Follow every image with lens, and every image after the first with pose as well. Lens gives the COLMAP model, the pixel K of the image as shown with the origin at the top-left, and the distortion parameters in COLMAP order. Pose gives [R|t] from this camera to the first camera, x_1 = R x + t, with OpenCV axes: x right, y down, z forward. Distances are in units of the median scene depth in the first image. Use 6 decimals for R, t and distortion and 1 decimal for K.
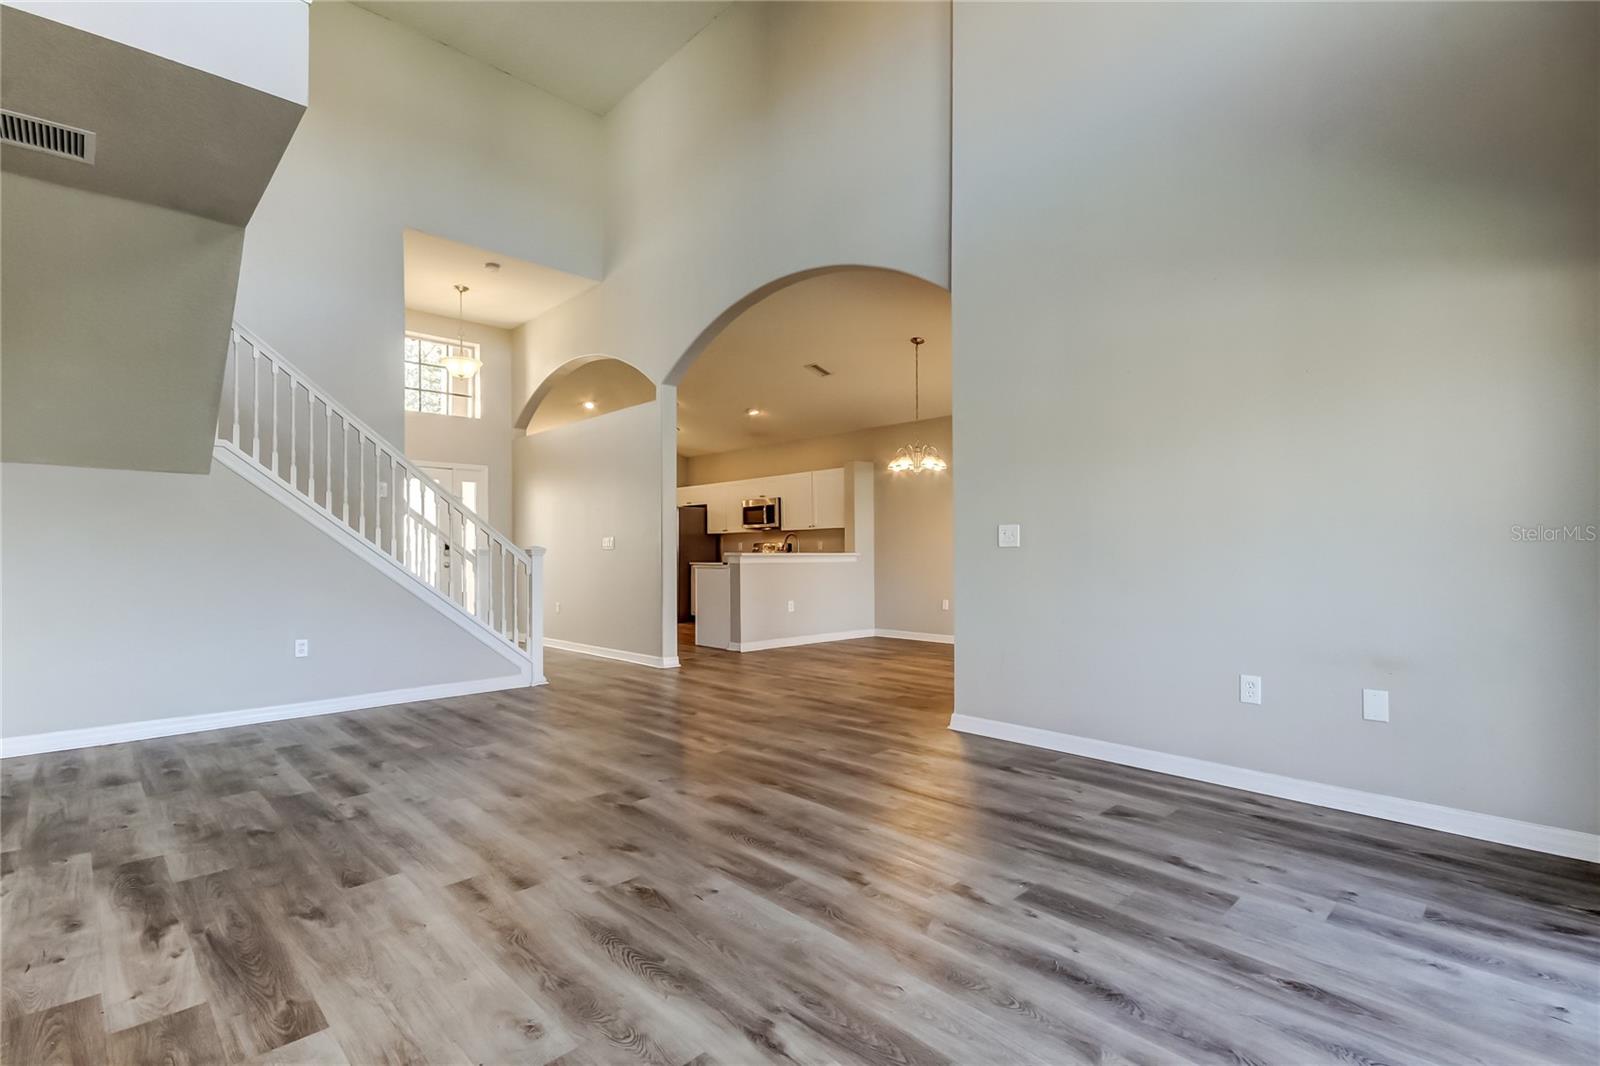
lens RADIAL K [[741.4, 0, 806.3], [0, 741.4, 548.6], [0, 0, 1]] dist [0.012409, -0.000061]
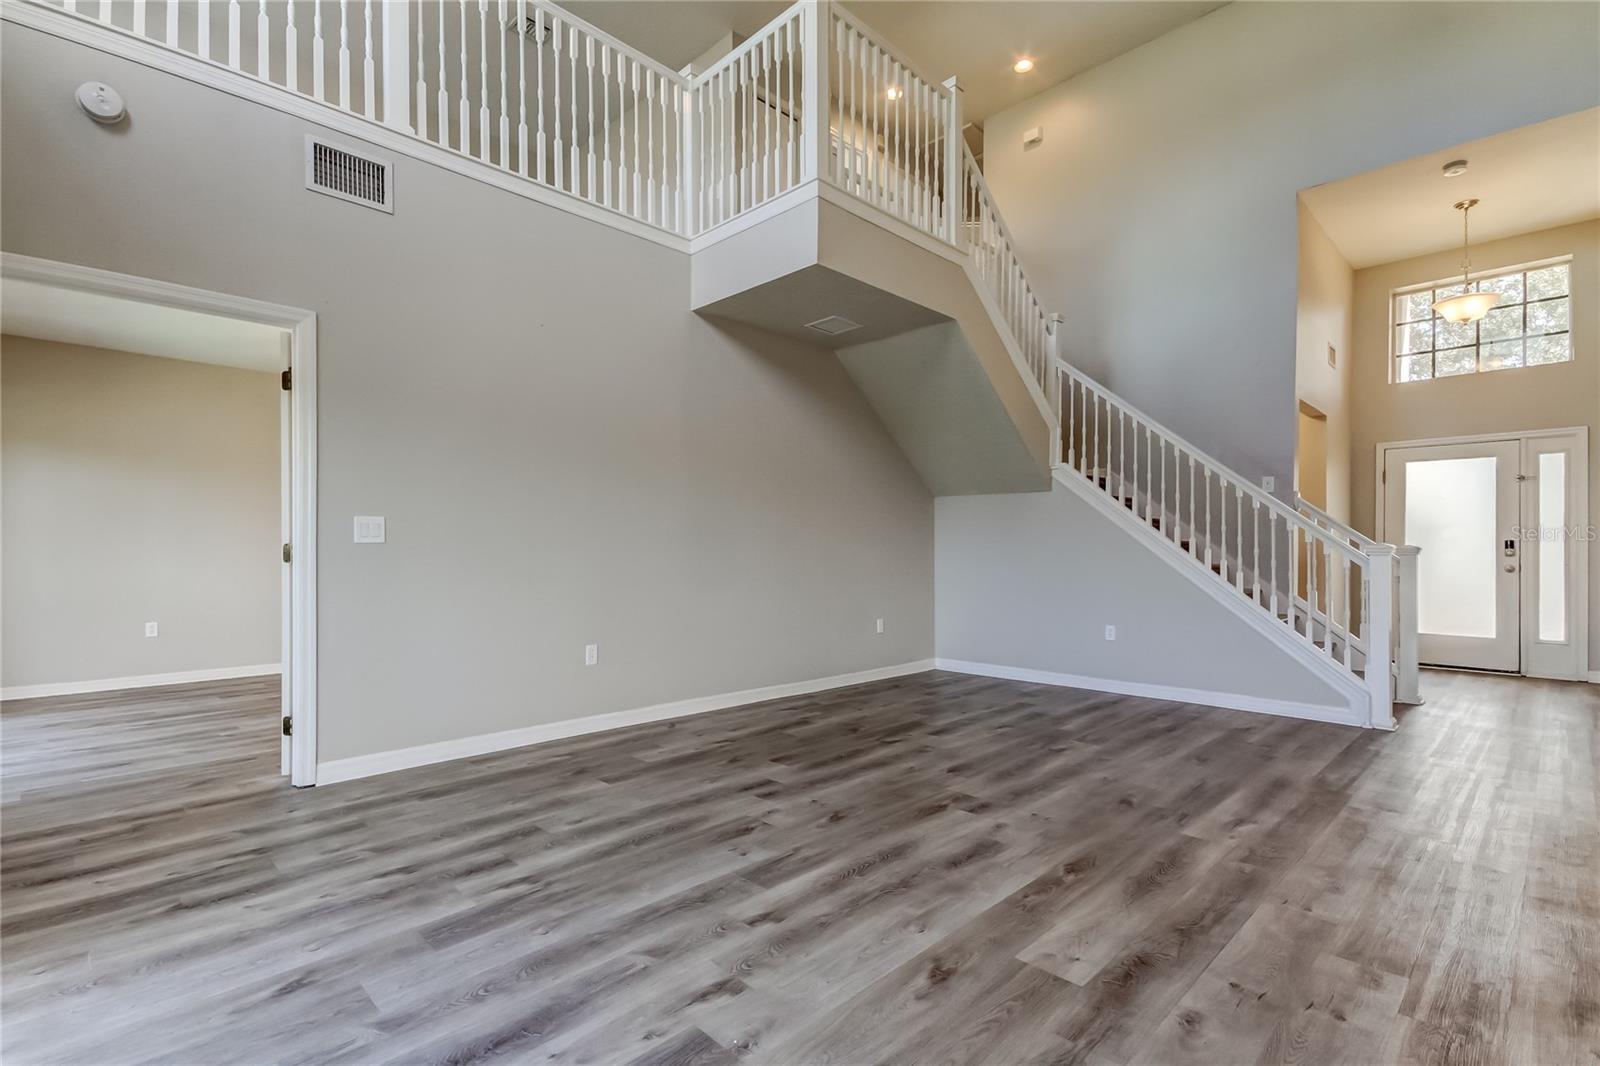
lens RADIAL K [[741.4, 0, 806.3], [0, 741.4, 548.6], [0, 0, 1]] dist [0.012409, -0.000061]
pose [[0.026625, -0.000128, -0.999645, 0.843795], [0.000094, 1.000000, -0.000126, 0.005547], [0.999645, -0.000090, 0.026625, 0.912506]]
